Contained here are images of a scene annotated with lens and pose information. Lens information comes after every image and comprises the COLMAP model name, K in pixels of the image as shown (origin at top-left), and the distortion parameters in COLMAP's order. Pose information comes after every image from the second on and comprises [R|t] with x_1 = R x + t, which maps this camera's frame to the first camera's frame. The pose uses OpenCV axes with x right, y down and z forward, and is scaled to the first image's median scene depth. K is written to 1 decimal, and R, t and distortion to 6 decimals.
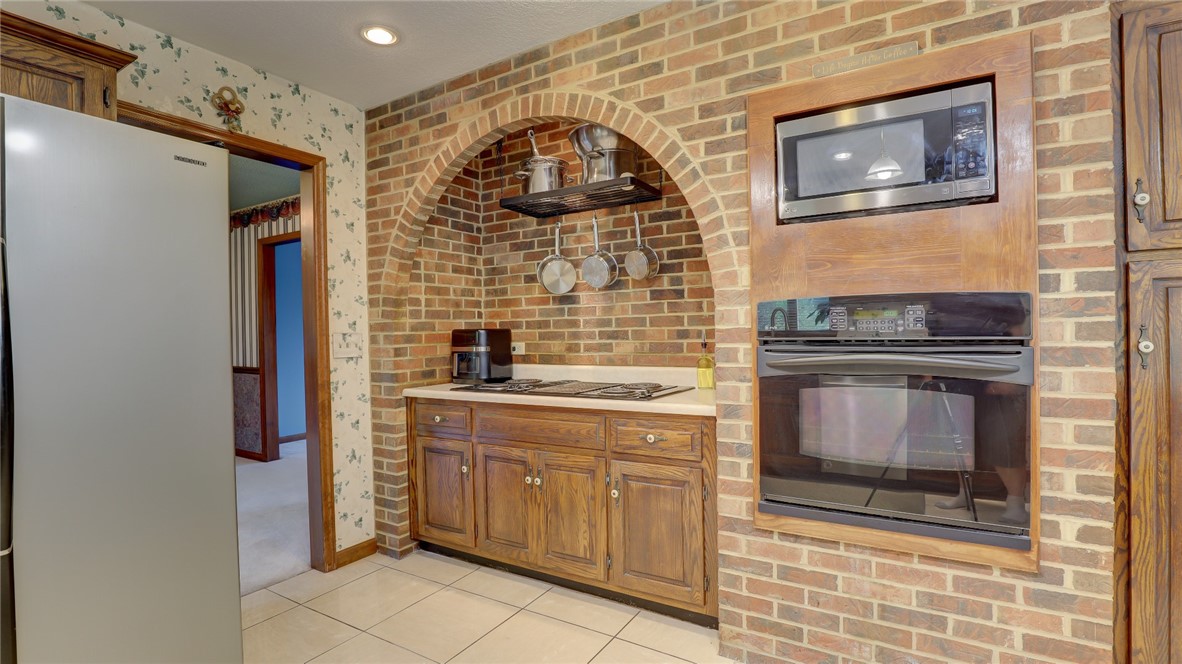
lens RADIAL K [[546.1, 0, 602.2], [0, 546.1, 332.8], [0, 0, 1]] dist [-0.035765, 0.006650]
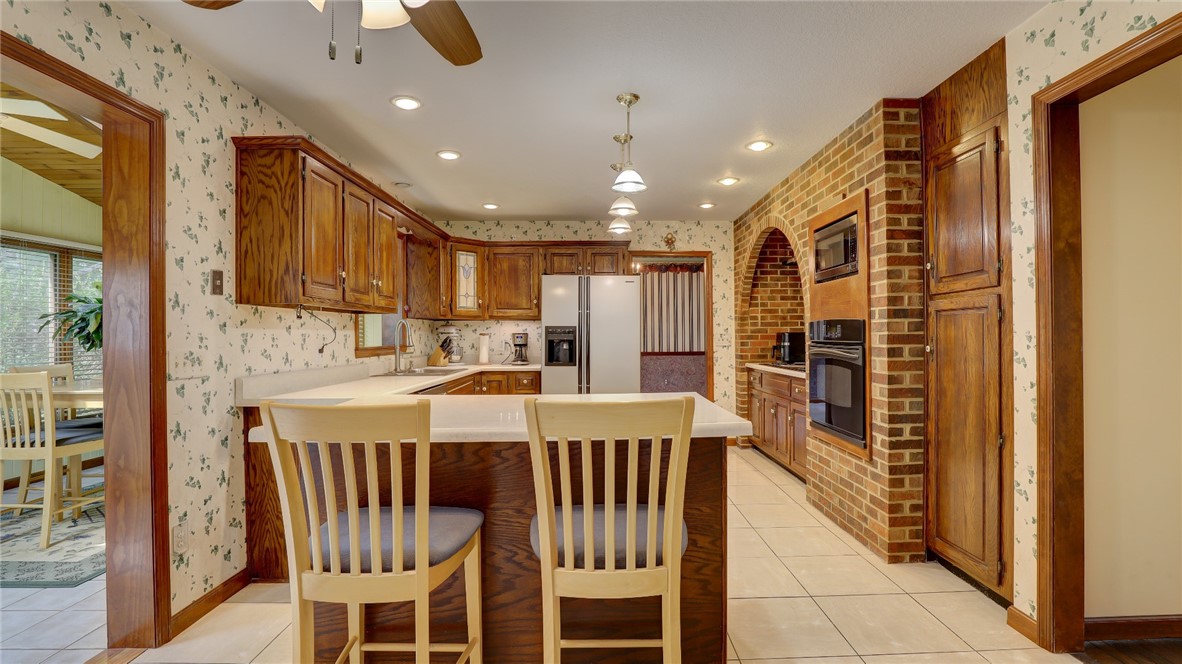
lens RADIAL K [[546.1, 0, 602.2], [0, 546.1, 332.8], [0, 0, 1]] dist [-0.035765, 0.006650]
pose [[0.522411, 0.011172, -0.852620, 1.034886], [-0.006280, 0.999937, 0.009255, -0.019549], [0.852670, 0.000520, 0.522449, -0.461359]]
